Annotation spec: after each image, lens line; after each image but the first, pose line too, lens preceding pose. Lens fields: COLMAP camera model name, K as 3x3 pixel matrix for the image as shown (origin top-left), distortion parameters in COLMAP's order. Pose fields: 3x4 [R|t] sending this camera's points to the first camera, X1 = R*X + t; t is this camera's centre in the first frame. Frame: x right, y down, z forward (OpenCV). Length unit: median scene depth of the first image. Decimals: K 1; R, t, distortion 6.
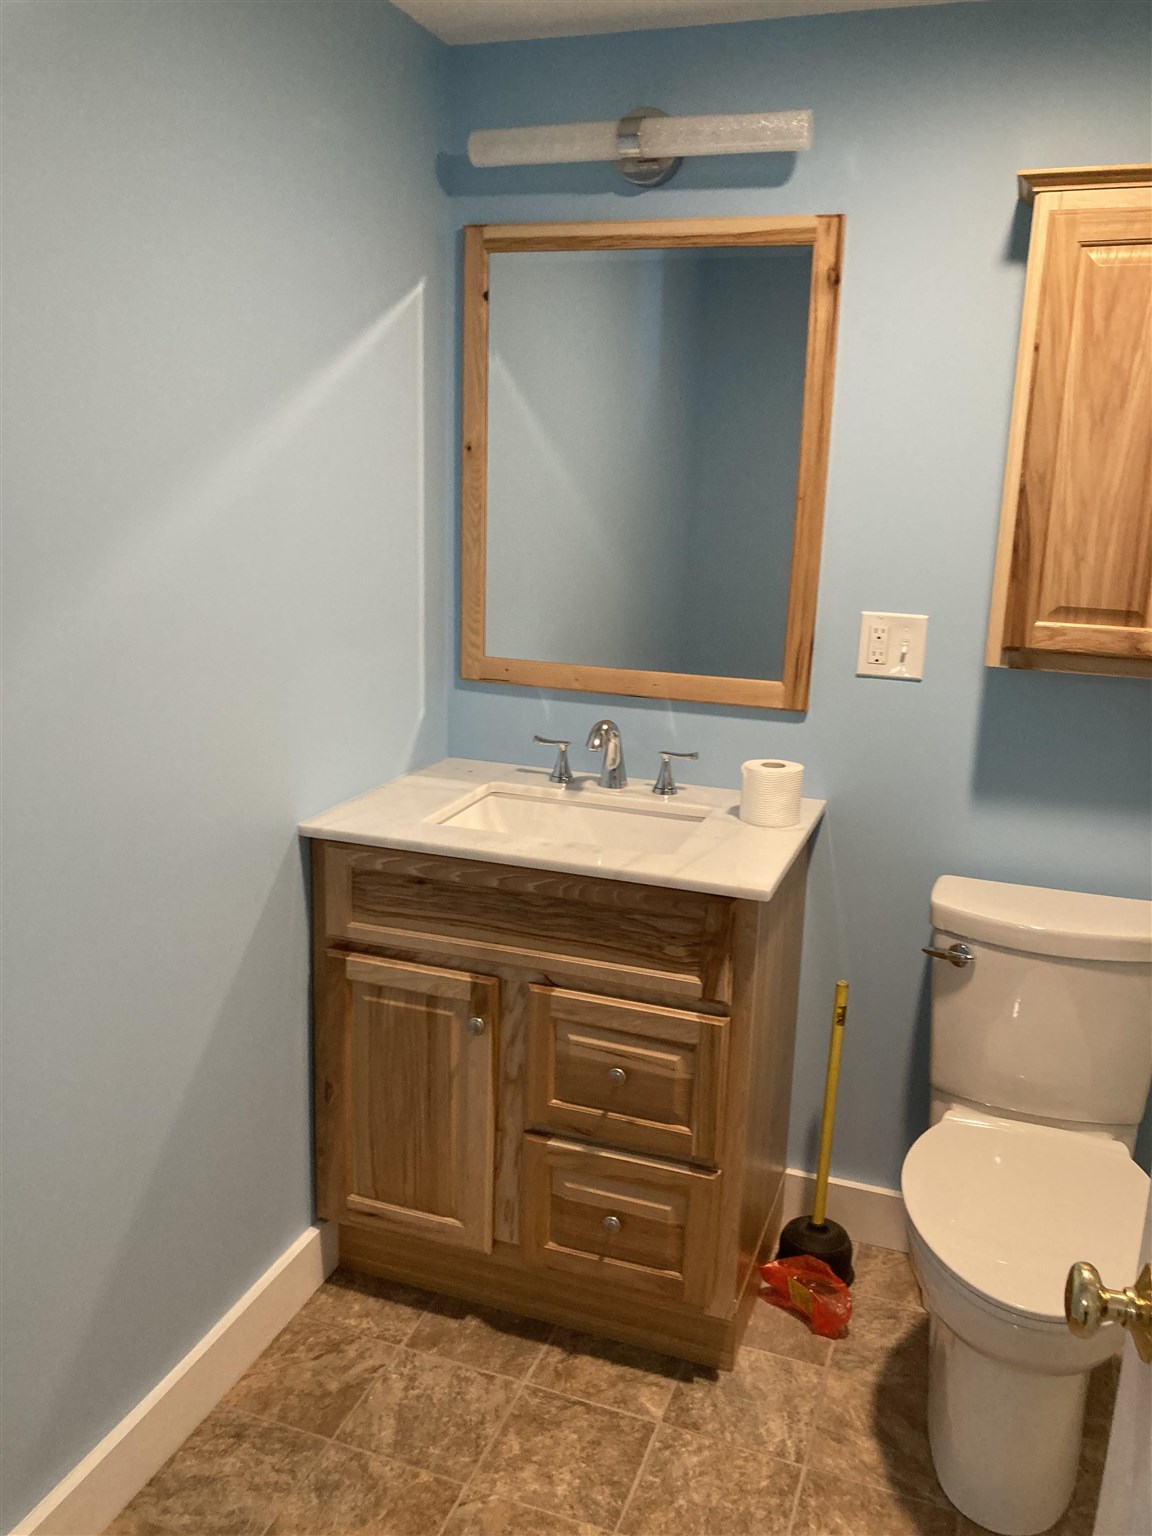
lens RADIAL K [[1268.6, 0, 576.0], [0, 1268.6, 768.0], [0, 0, 1]] dist [0.017401, -0.008850]
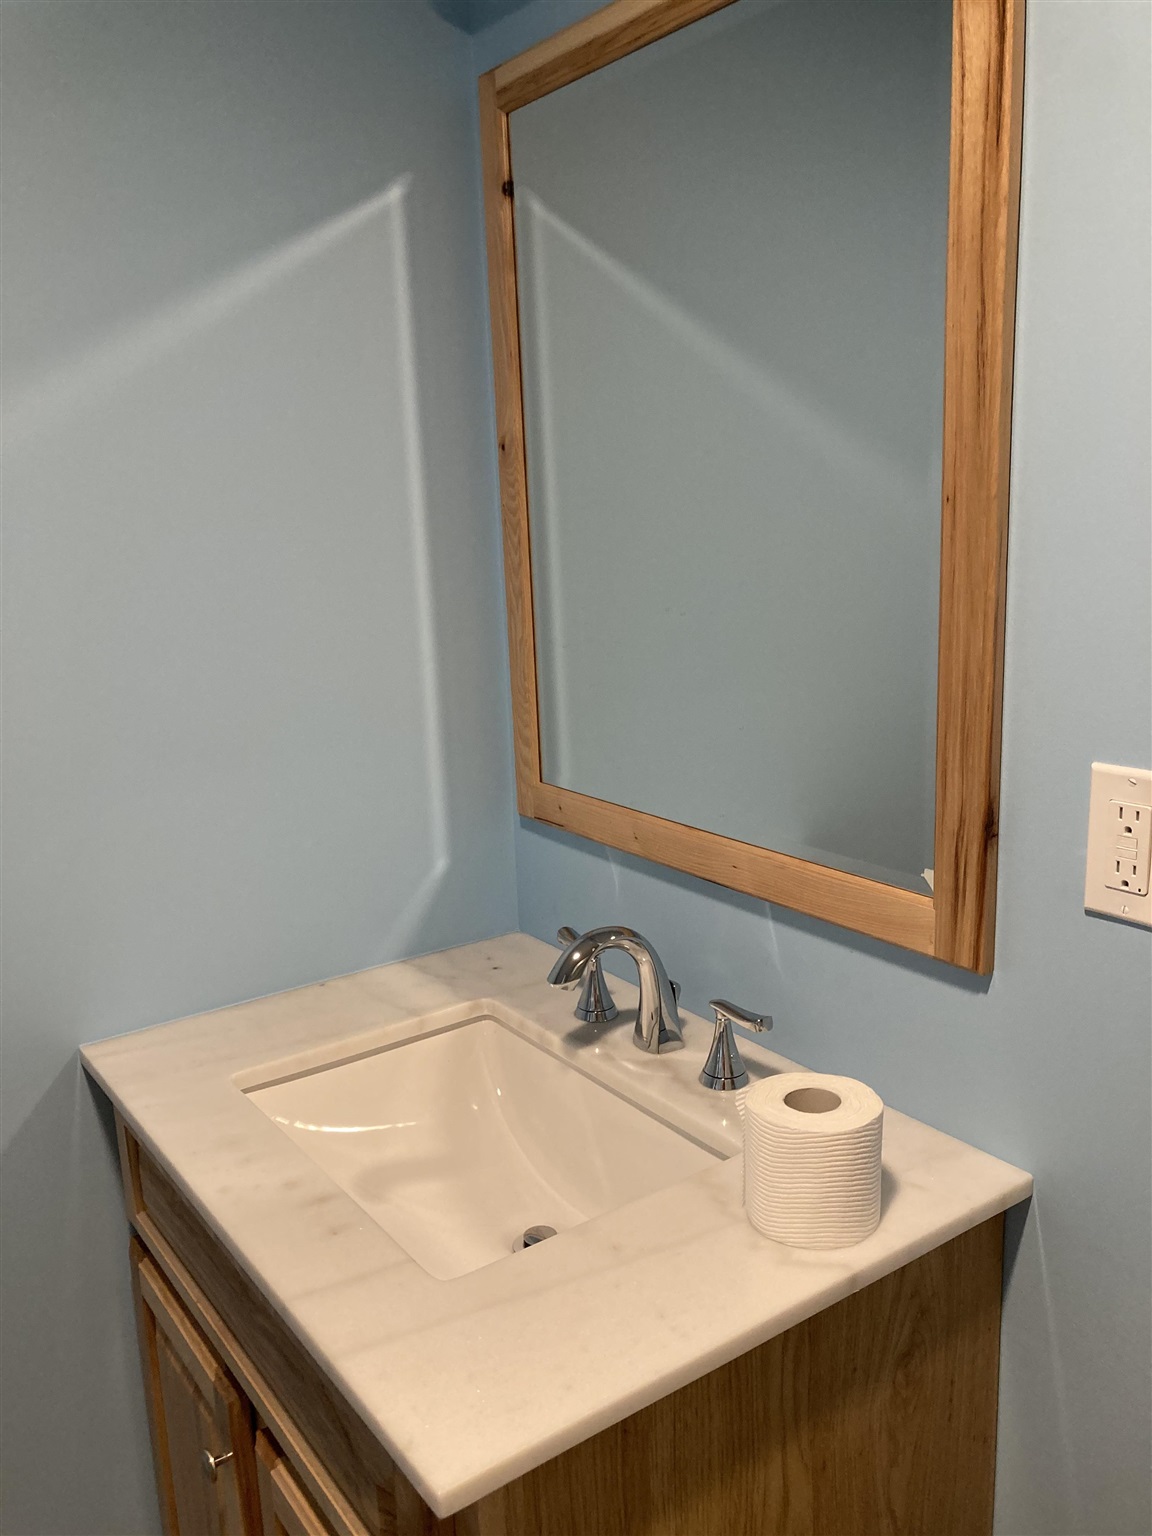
lens RADIAL K [[1268.6, 0, 576.0], [0, 1268.6, 768.0], [0, 0, 1]] dist [0.017401, -0.008850]
pose [[0.811099, 0.065233, -0.581260, 0.319715], [-0.072501, 0.997310, 0.010756, -0.110230], [0.580399, 0.033417, 0.813647, 0.545897]]
